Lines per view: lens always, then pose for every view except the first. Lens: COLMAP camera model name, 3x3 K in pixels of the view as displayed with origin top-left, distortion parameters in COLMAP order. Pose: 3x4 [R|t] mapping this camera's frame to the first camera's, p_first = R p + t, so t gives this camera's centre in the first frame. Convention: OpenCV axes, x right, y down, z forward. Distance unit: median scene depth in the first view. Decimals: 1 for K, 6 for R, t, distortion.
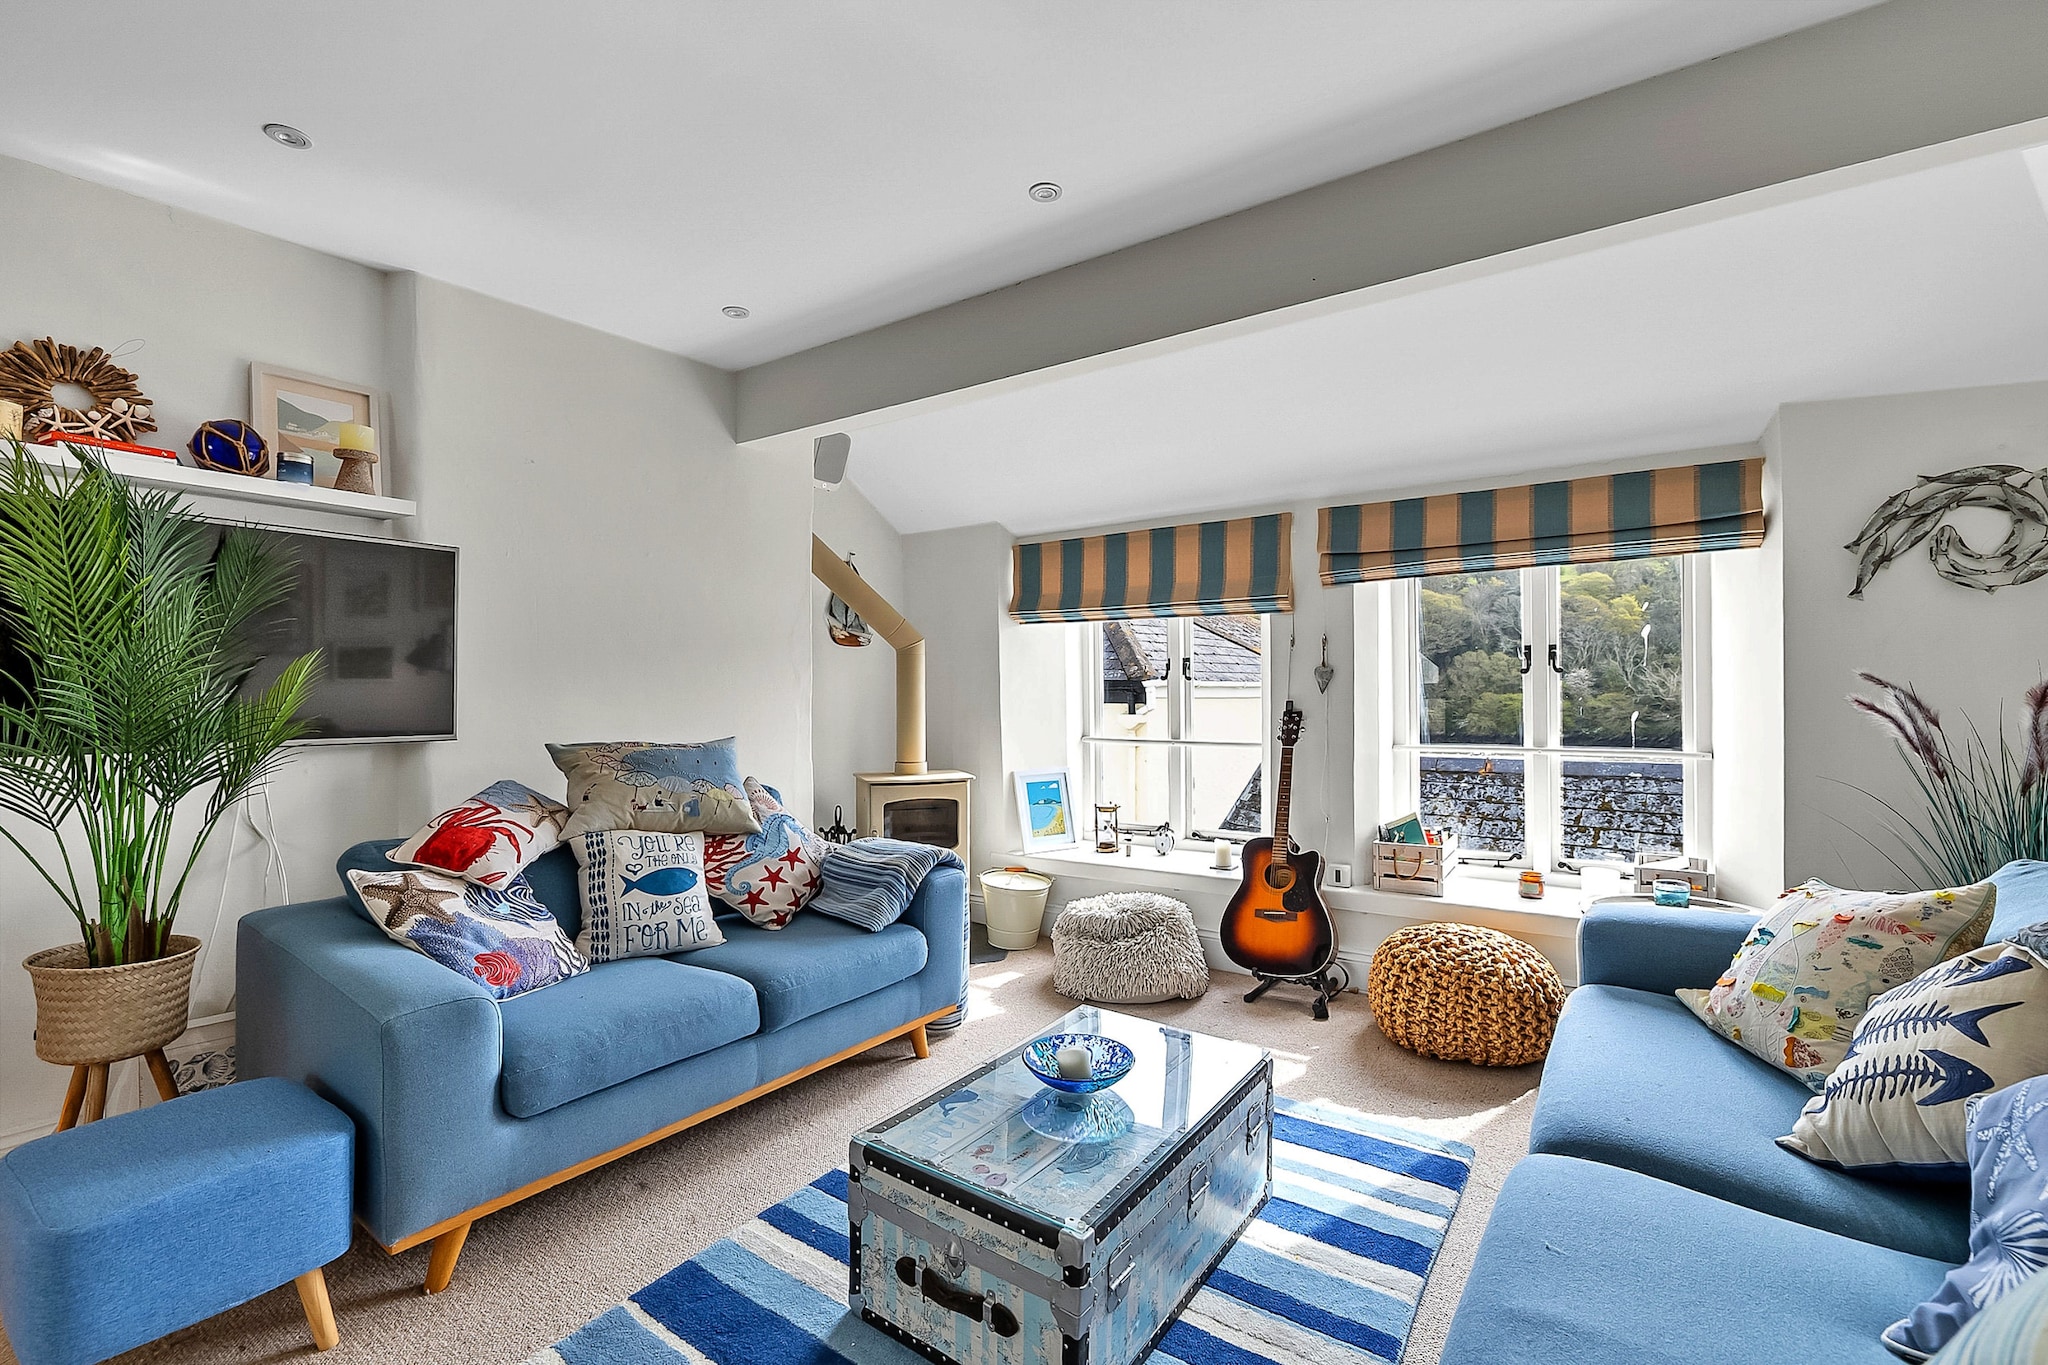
lens RADIAL K [[890.0, 0, 1010.0], [0, 890.0, 681.8], [0, 0, 1]] dist [-0.001488, -0.000332]
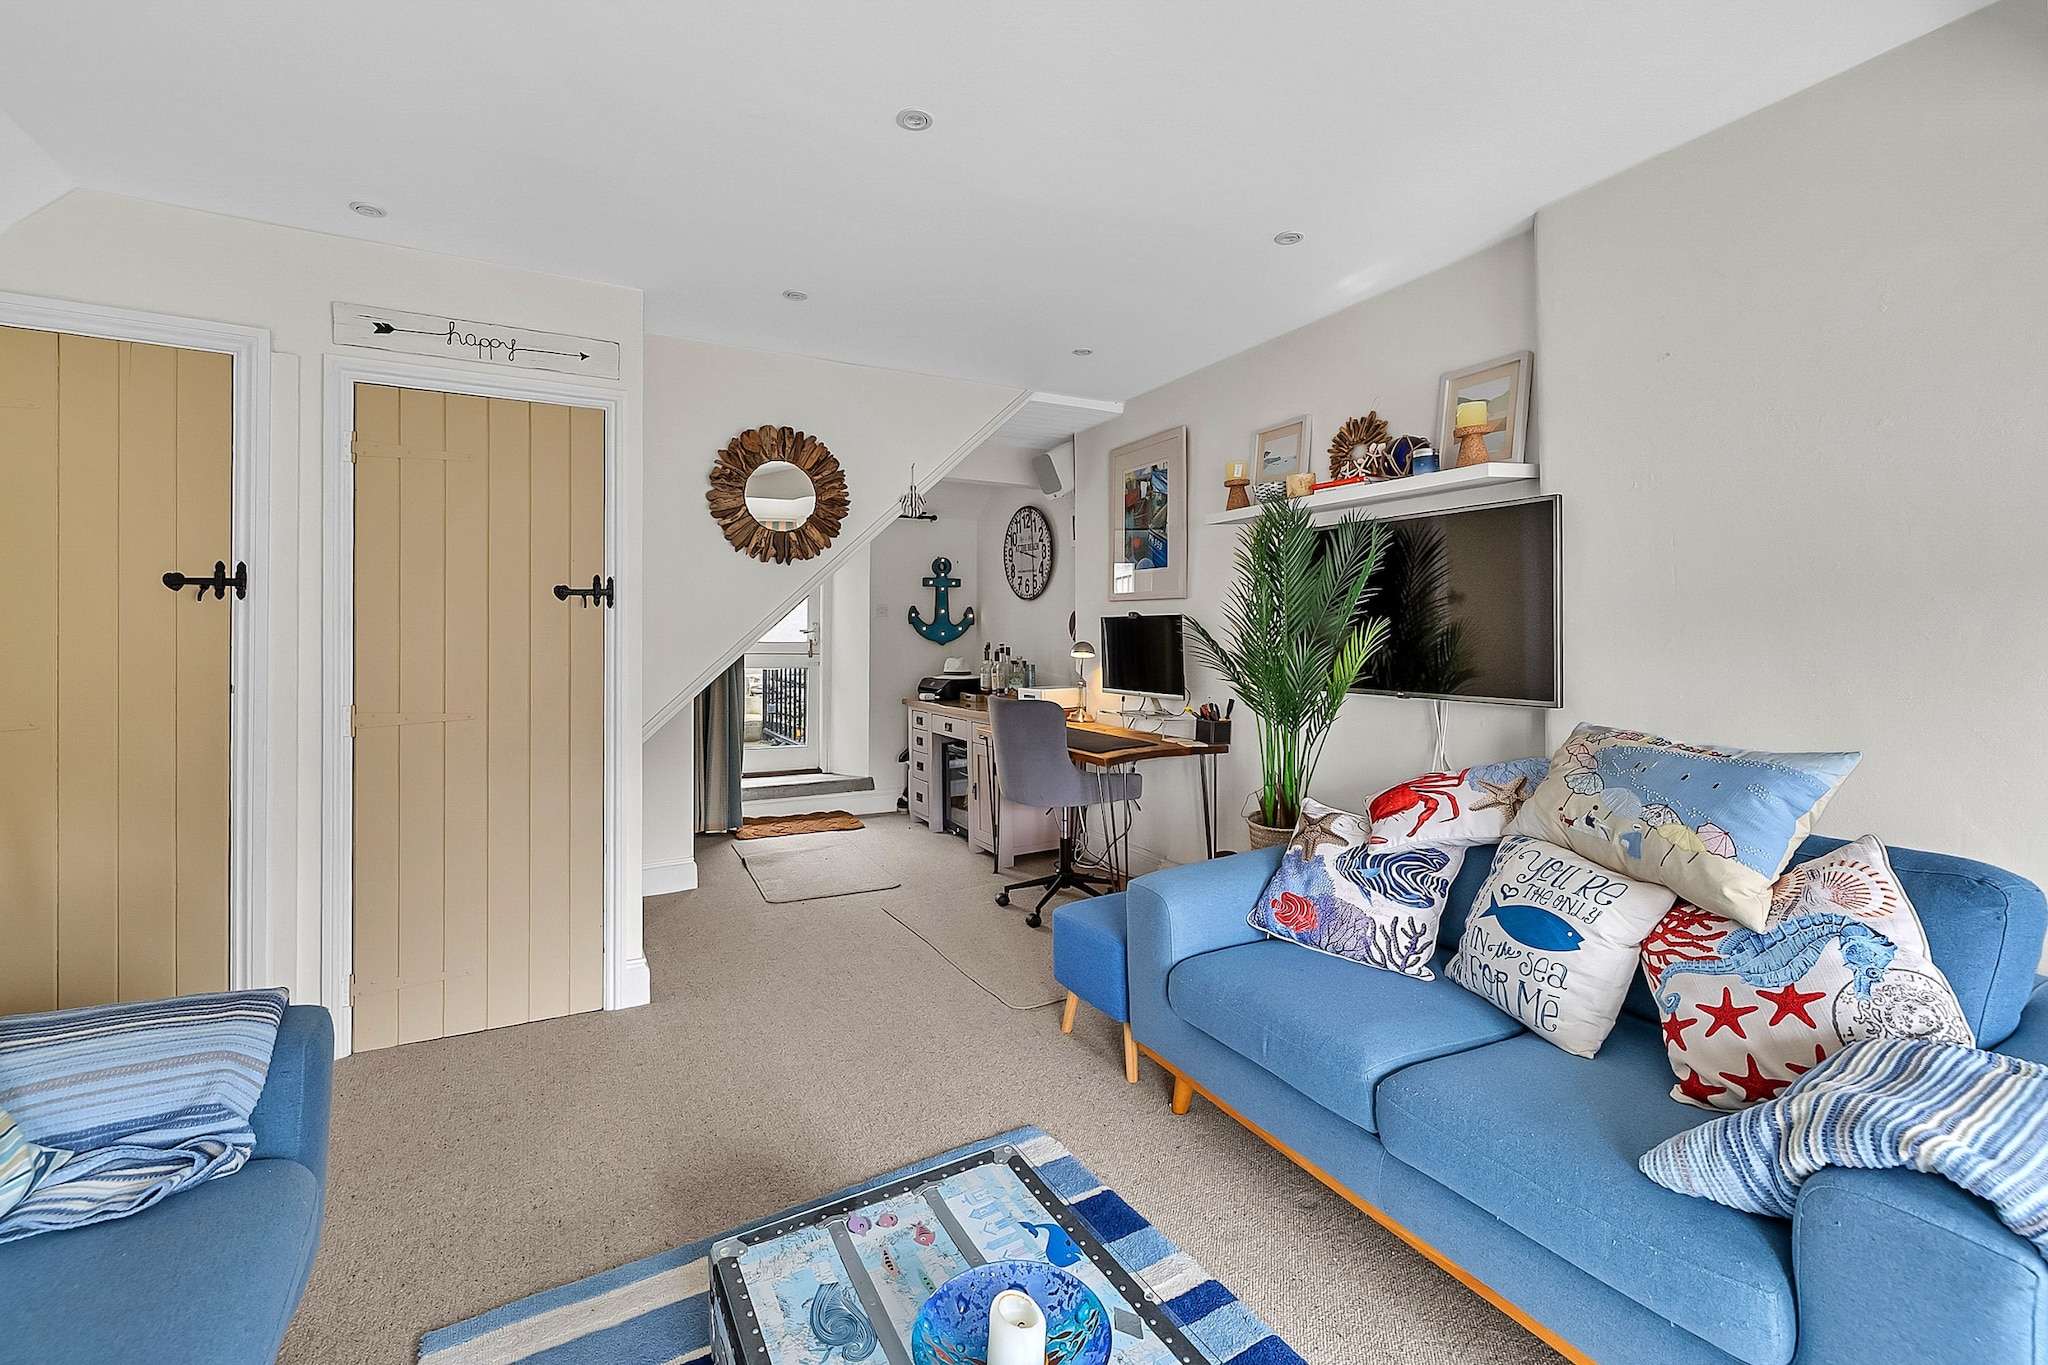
lens RADIAL K [[855.2, 0, 1006.9], [0, 855.2, 636.8], [0, 0, 1]] dist [-0.003583, -0.000067]
pose [[-0.419775, 0.002507, -0.907625, 0.418403], [0.011303, 0.999933, -0.002466, -0.012318], [0.907558, -0.011294, -0.419775, 0.906262]]
